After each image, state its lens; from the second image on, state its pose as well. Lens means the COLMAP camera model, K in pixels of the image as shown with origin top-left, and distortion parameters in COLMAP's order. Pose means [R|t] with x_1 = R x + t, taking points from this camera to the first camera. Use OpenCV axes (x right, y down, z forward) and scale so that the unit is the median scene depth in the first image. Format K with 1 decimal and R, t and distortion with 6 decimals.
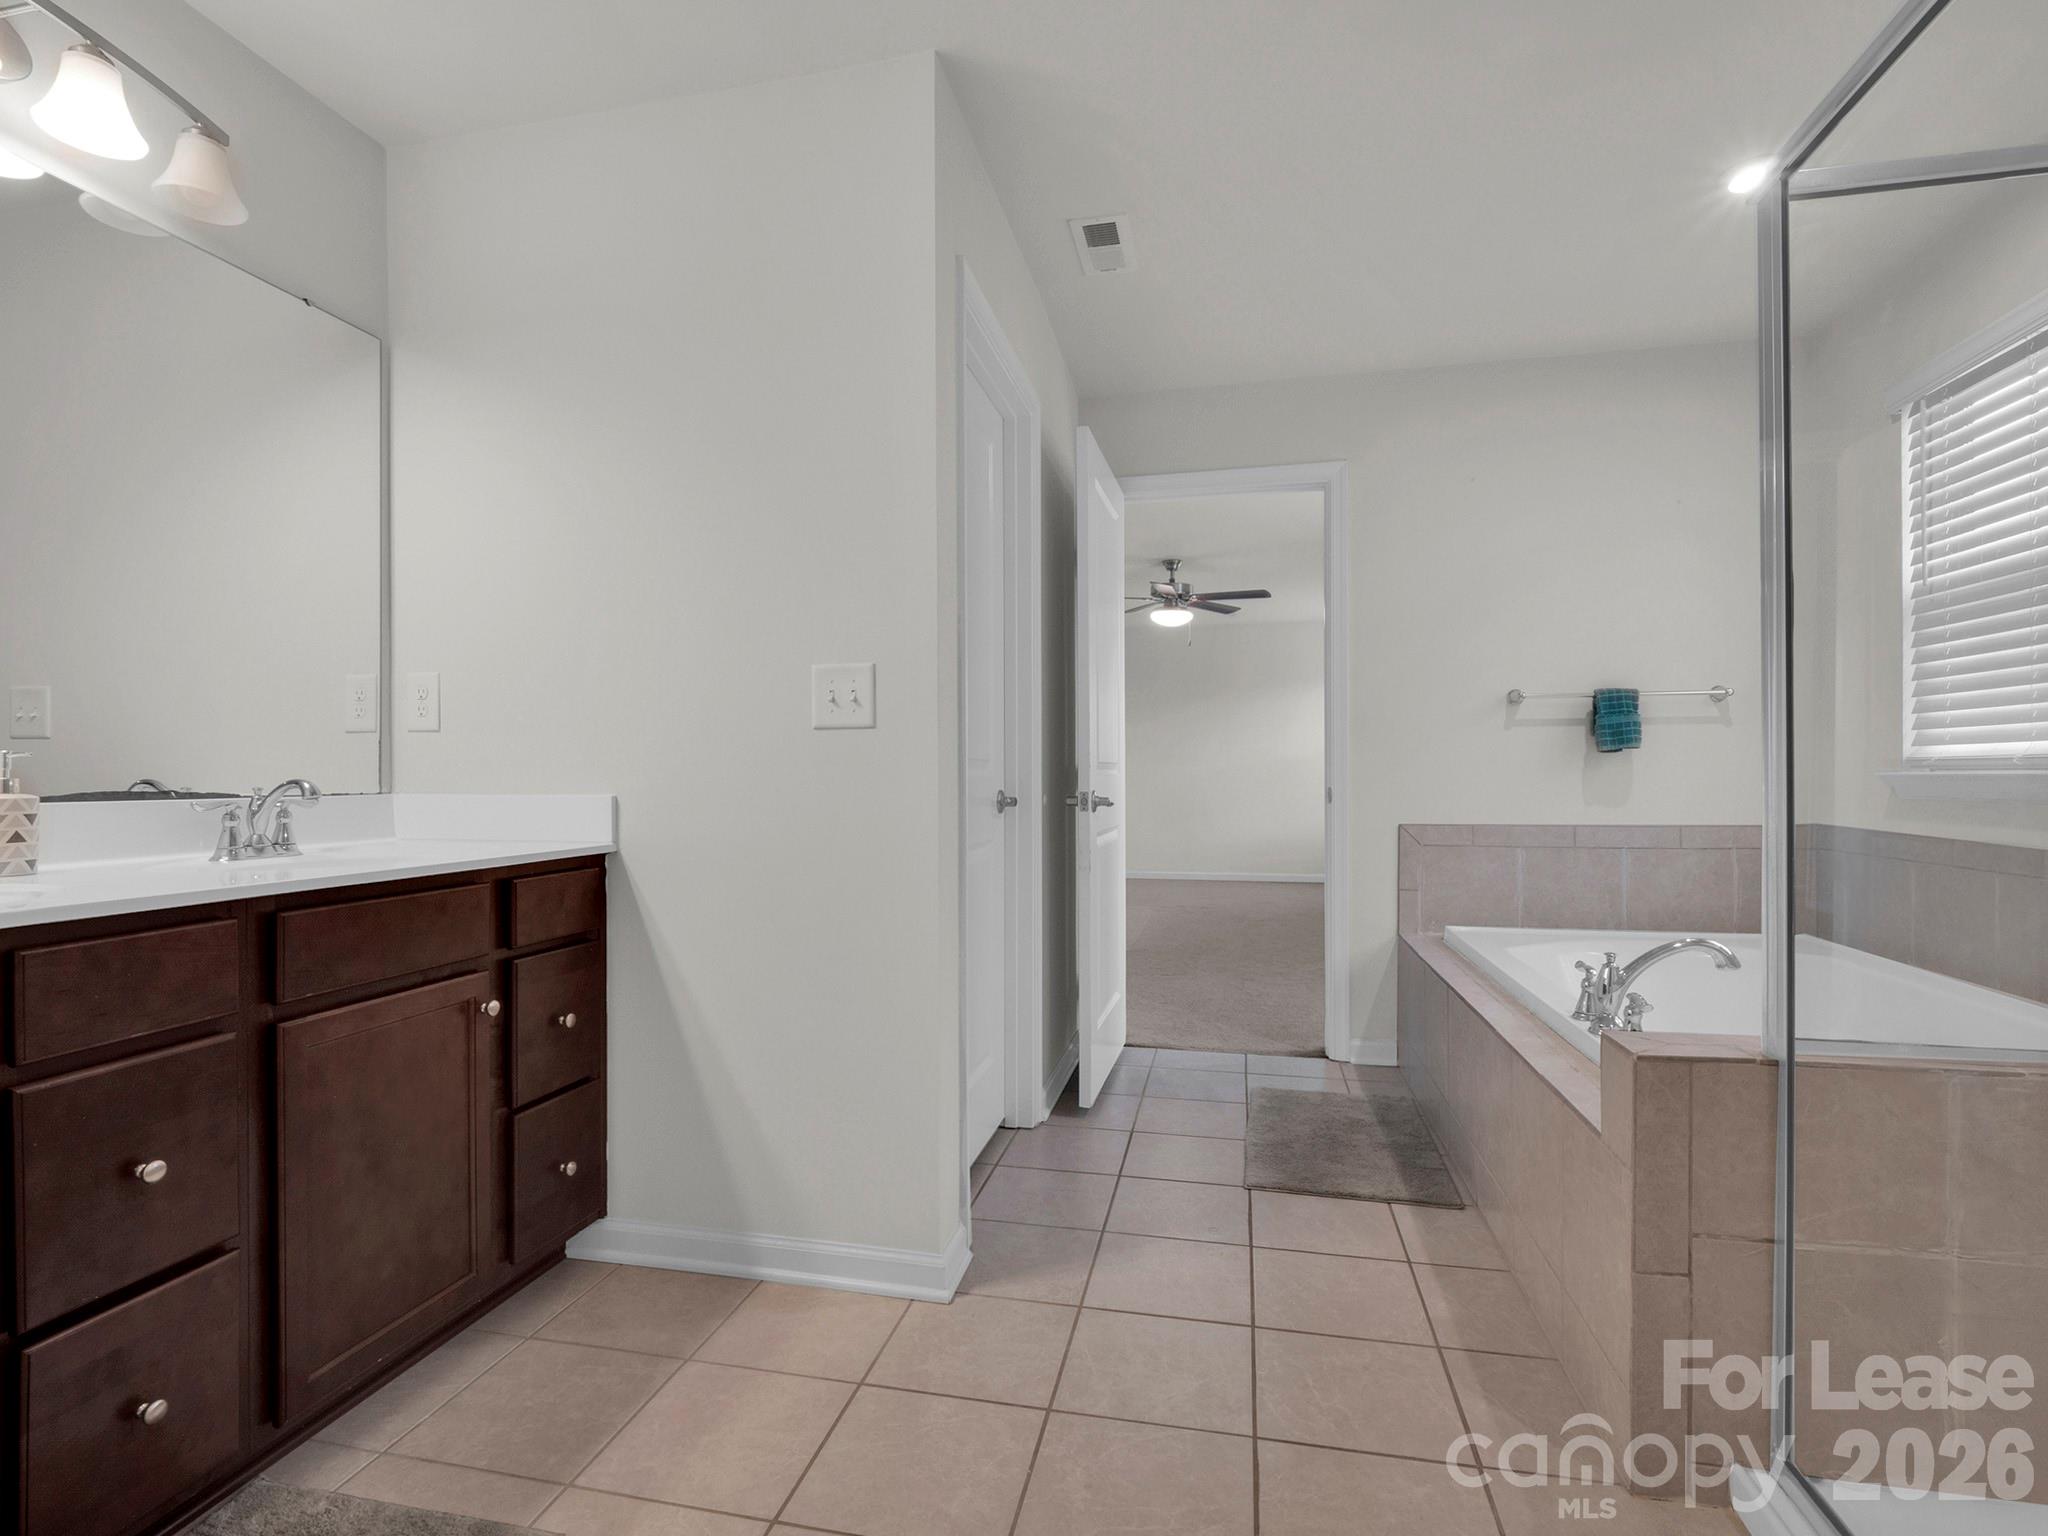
lens RADIAL K [[1019.5, 0, 1016.0], [0, 1019.5, 780.9], [0, 0, 1]] dist [0.000737, -0.013757]
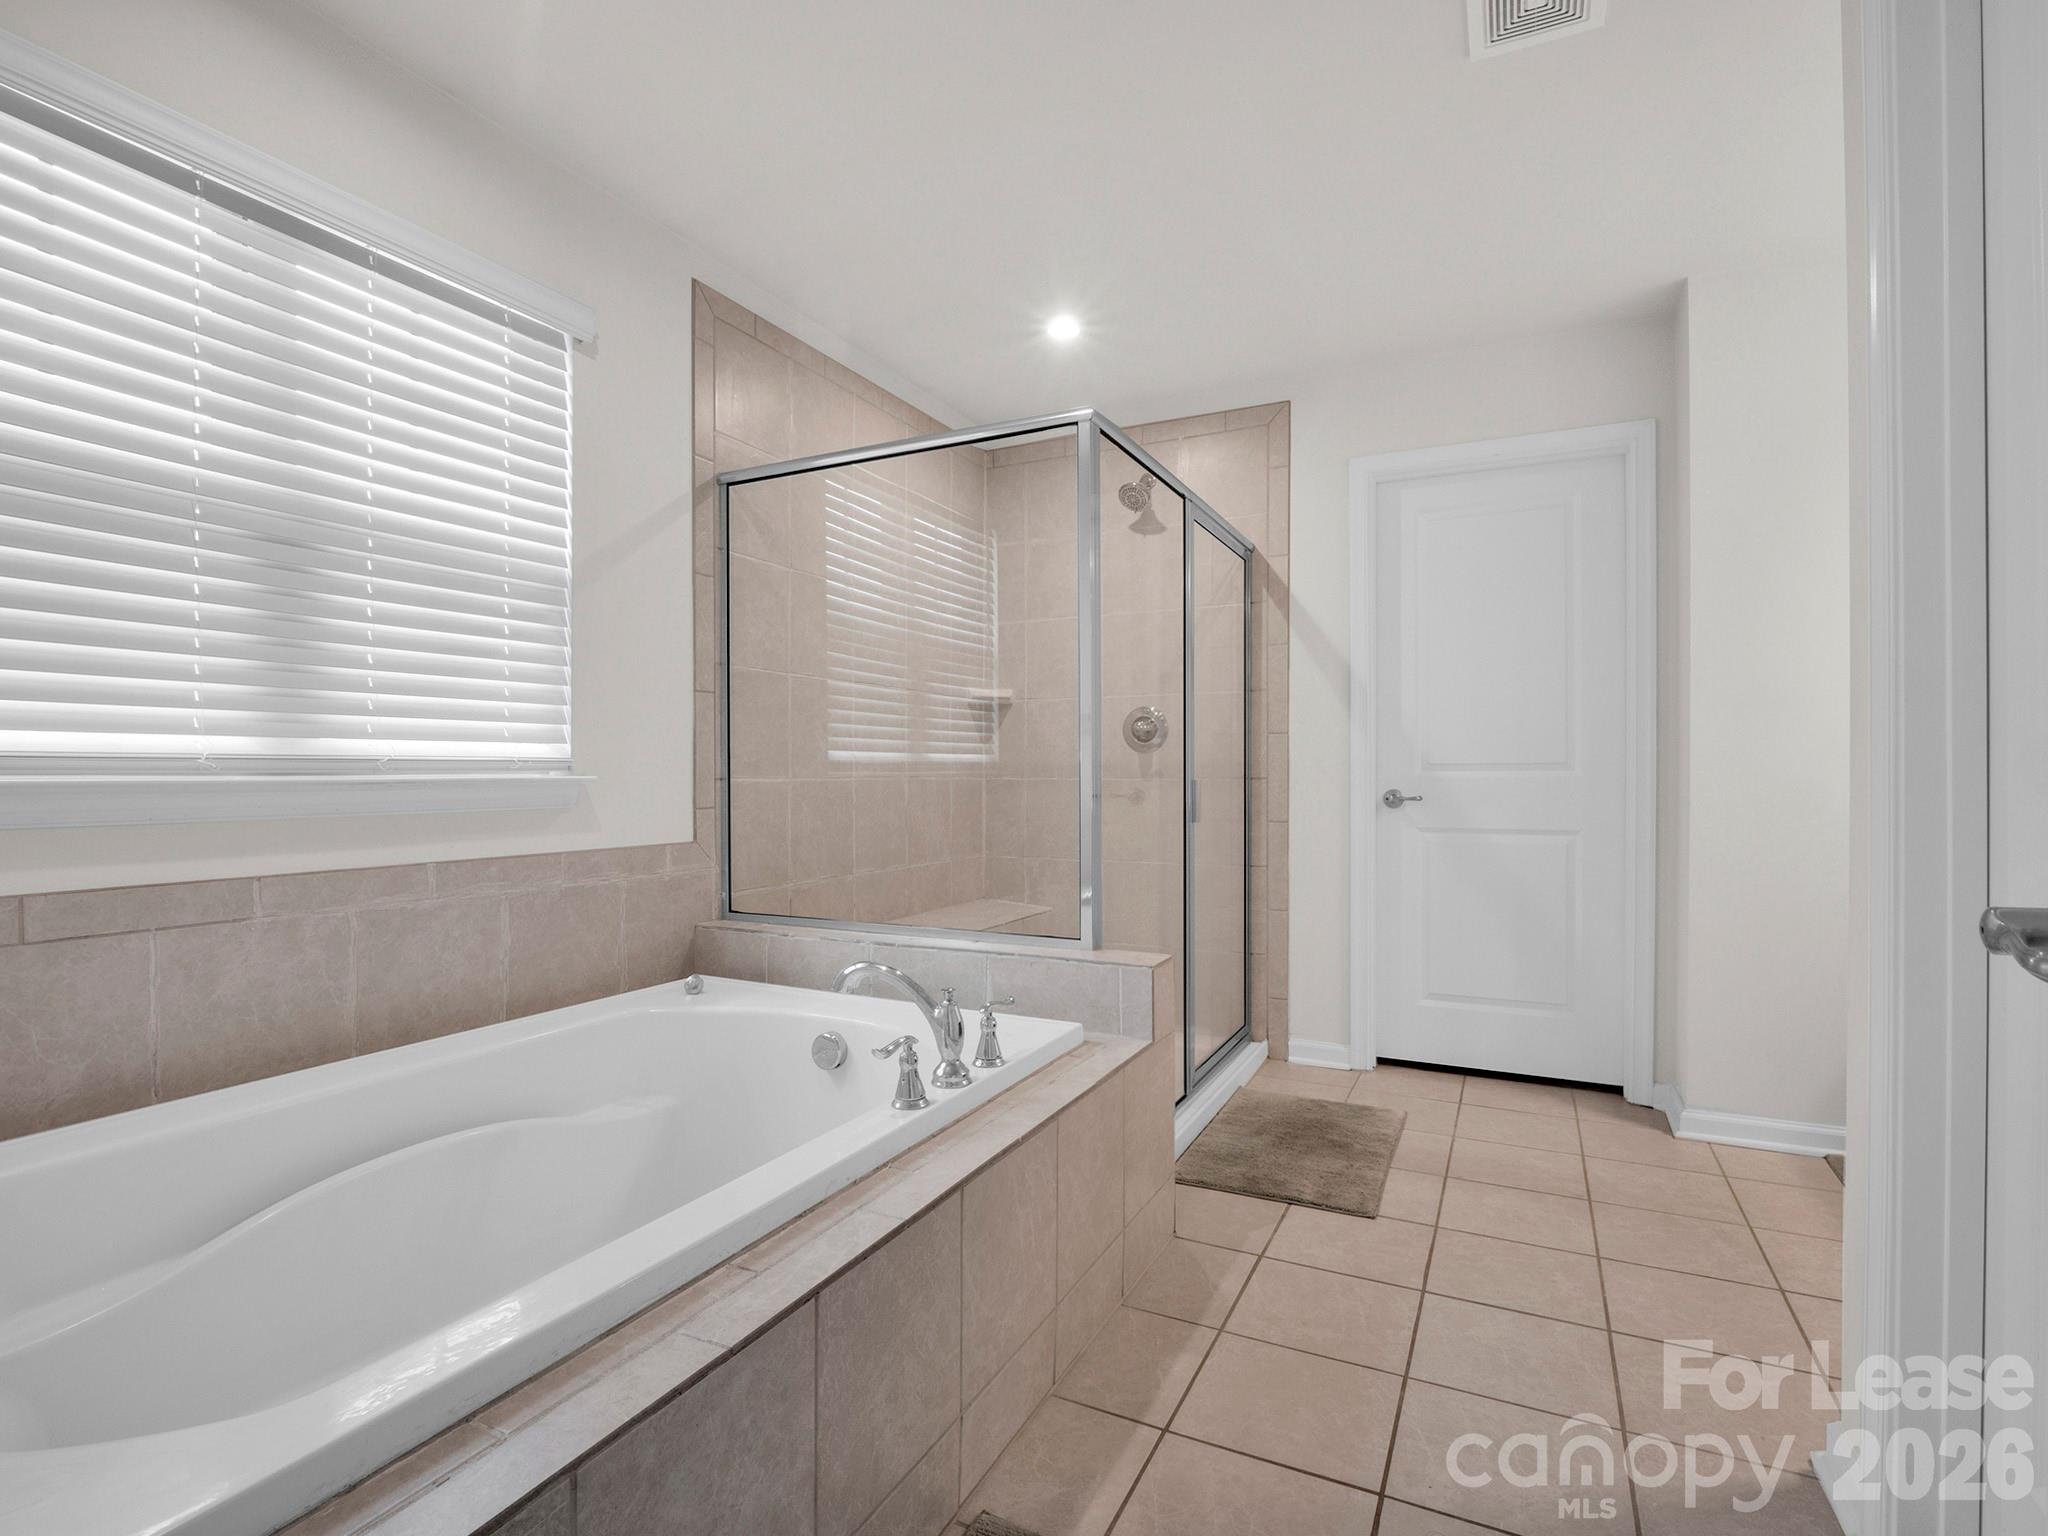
lens RADIAL K [[1019.5, 0, 1016.0], [0, 1019.5, 780.9], [0, 0, 1]] dist [0.000737, -0.013757]
pose [[-0.969027, 0.000206, 0.246957, 0.322301], [0.004100, 0.999875, 0.015253, -0.017742], [-0.246923, 0.015793, -0.968906, 1.826349]]
